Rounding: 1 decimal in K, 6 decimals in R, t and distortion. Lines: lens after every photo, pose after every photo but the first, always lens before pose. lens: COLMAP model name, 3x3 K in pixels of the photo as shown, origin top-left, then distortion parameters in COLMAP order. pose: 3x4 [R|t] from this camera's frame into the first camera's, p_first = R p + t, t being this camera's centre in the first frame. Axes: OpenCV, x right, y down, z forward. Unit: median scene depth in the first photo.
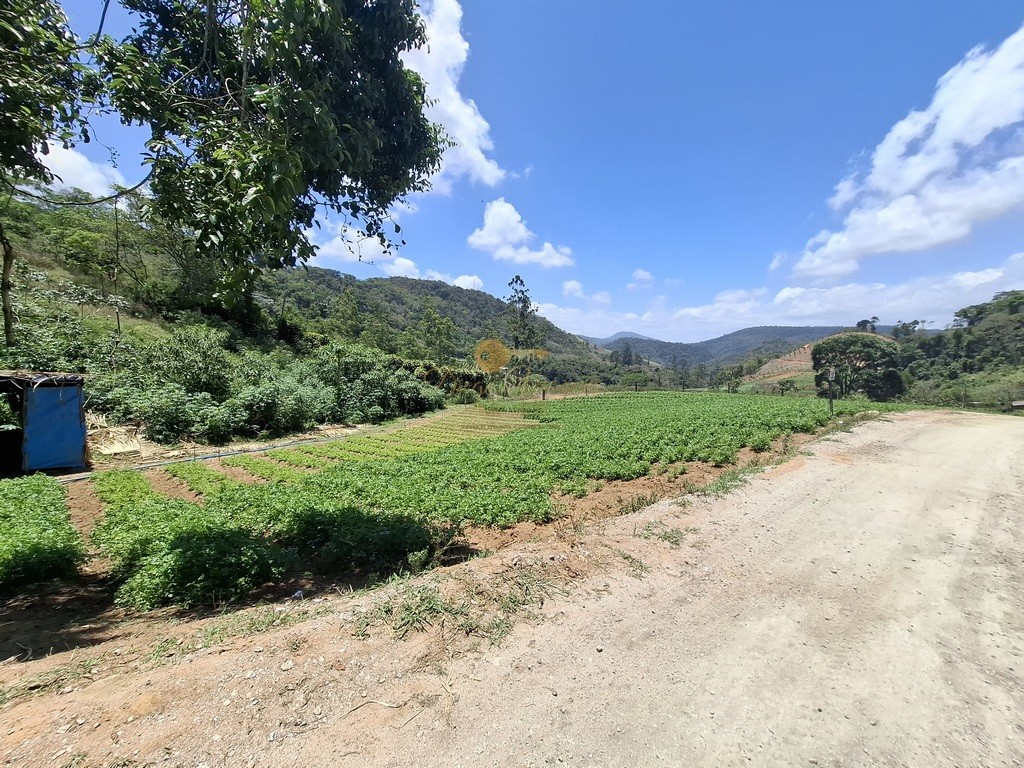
lens RADIAL K [[412.5, 0, 520.3], [0, 412.5, 381.0], [0, 0, 1]] dist [0.007822, -0.003319]
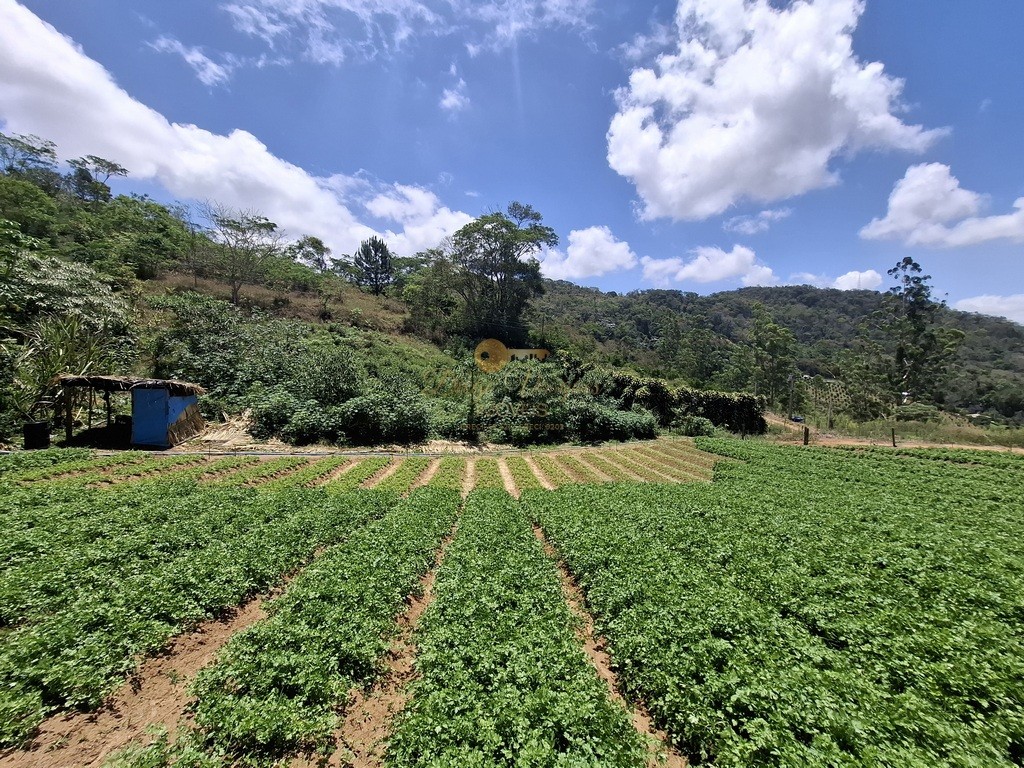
lens RADIAL K [[412.5, 0, 516.3], [0, 412.5, 375.7], [0, 0, 1]] dist [0.007822, -0.003319]
pose [[0.678173, 0.010172, -0.734832, 0.060988], [-0.053725, 0.997915, -0.035769, -0.003008], [0.732936, 0.063736, 0.677305, 0.081074]]
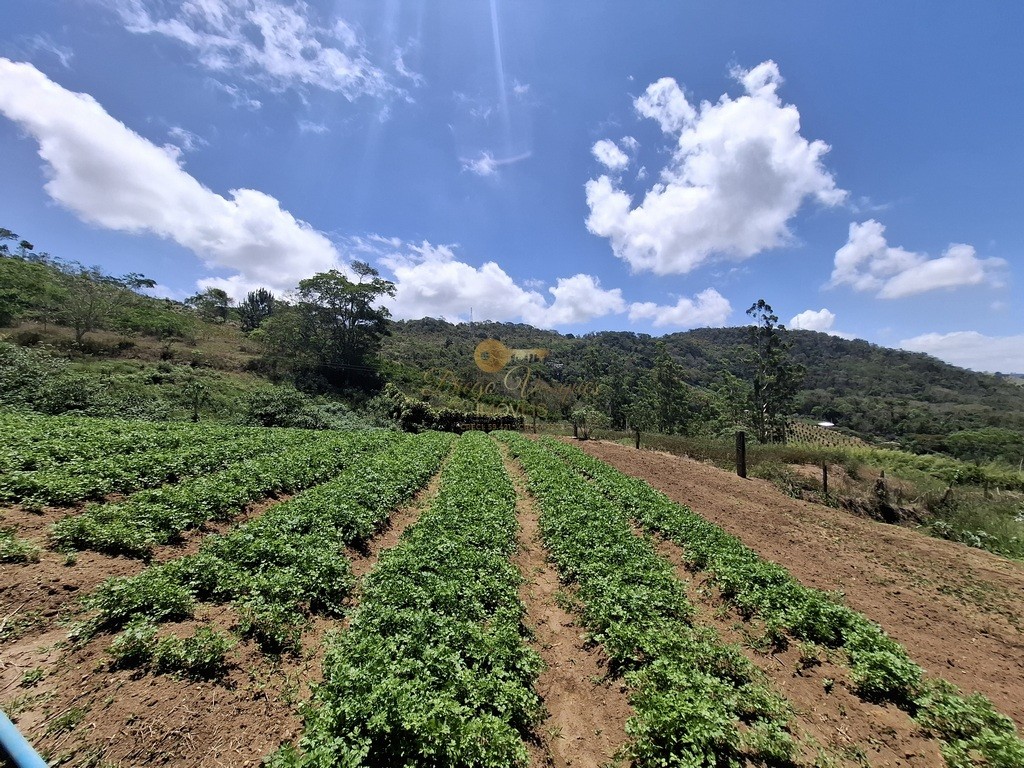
lens RADIAL K [[412.5, 0, 536.9], [0, 412.5, 357.2], [0, 0, 1]] dist [0.007822, -0.003319]
pose [[0.712985, -0.107516, -0.692887, 0.220373], [-0.031214, 0.982328, -0.184548, 0.006930], [0.700484, 0.153208, 0.697029, 0.157232]]
